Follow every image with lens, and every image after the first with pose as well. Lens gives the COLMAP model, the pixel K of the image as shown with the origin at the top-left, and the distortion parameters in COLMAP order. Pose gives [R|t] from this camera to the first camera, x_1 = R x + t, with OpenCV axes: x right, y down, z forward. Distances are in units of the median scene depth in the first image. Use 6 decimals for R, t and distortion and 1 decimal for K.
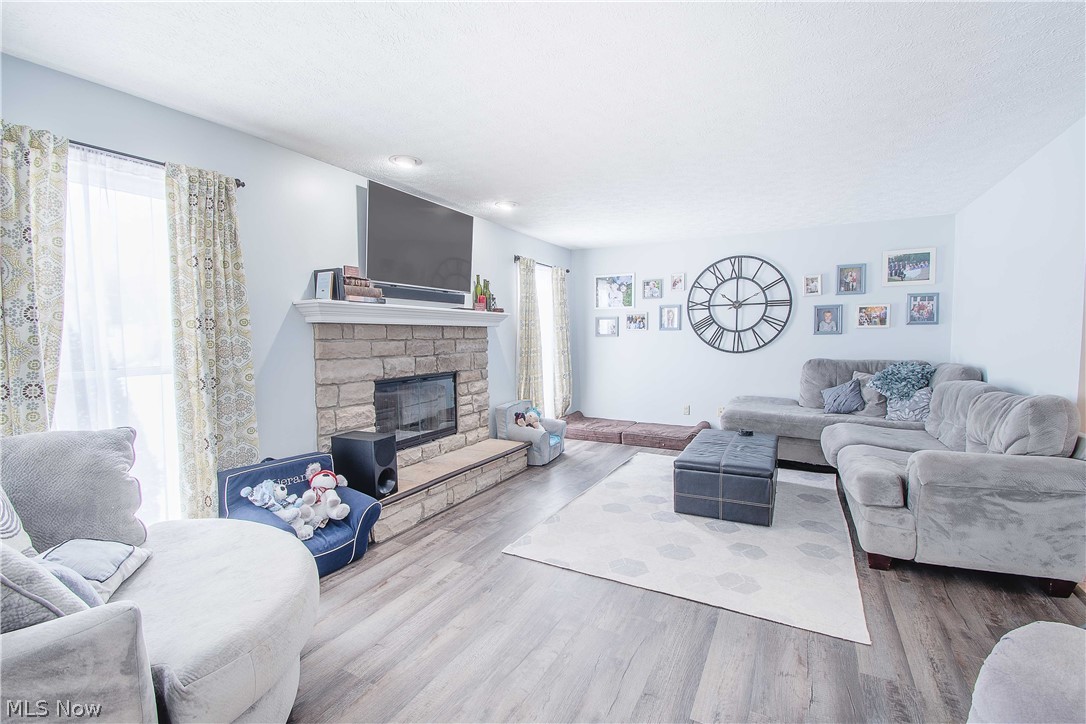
lens RADIAL K [[478.8, 0, 541.5], [0, 478.8, 363.5], [0, 0, 1]] dist [0.019946, -0.024919]
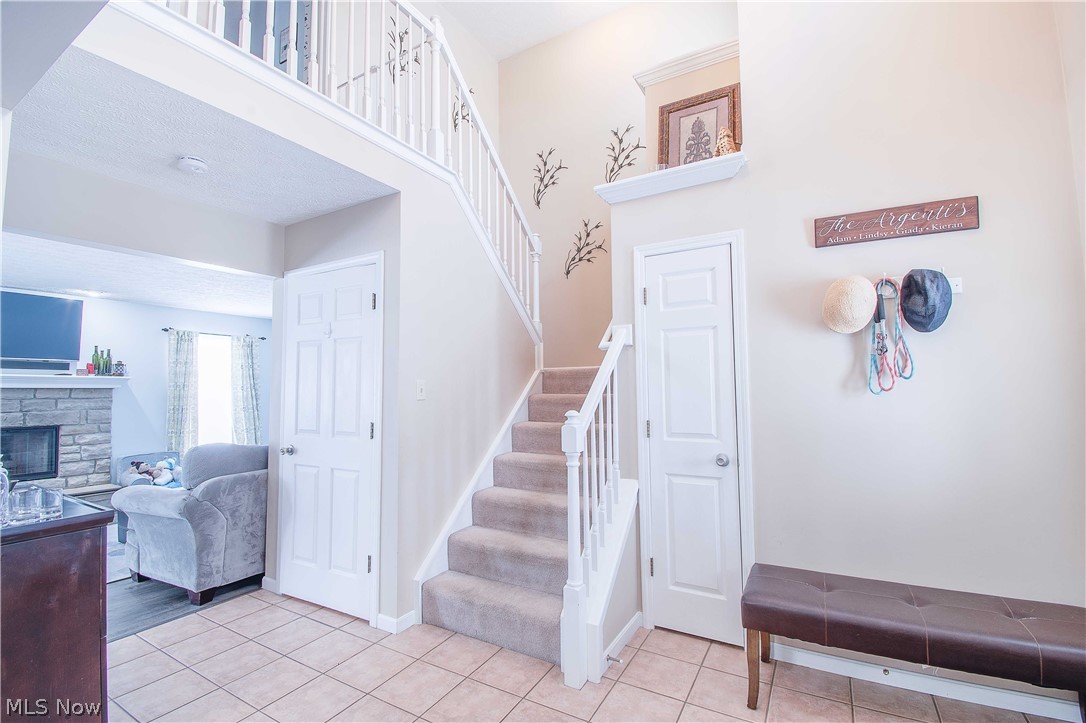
lens RADIAL K [[478.8, 0, 541.5], [0, 478.8, 363.0], [0, 0, 1]] dist [0.019946, -0.024919]
pose [[0.999040, -0.009049, -0.042854, 1.166657], [0.003987, 0.993152, -0.116764, 0.005480], [0.043617, 0.116481, 0.992235, -0.170163]]
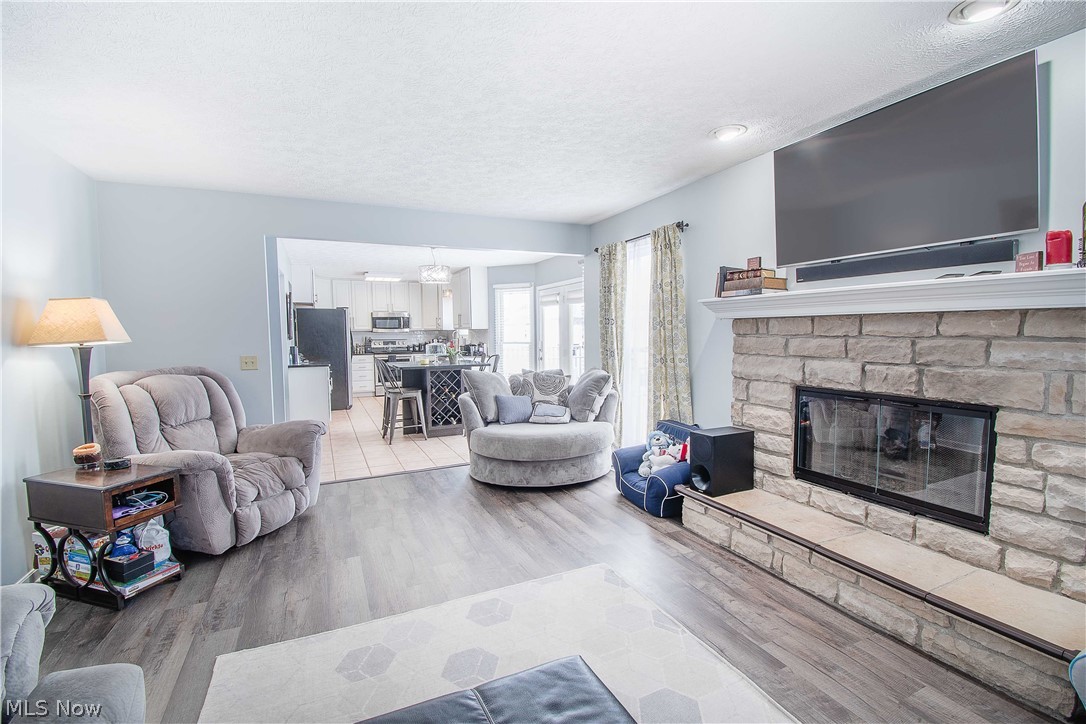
lens RADIAL K [[478.8, 0, 541.5], [0, 478.8, 363.5], [0, 0, 1]] dist [0.019946, -0.024919]
pose [[-0.602260, 0.064560, -0.795685, 0.490258], [-0.035020, 0.993628, 0.107127, -0.063930], [0.797532, 0.092383, -0.596161, 0.978183]]
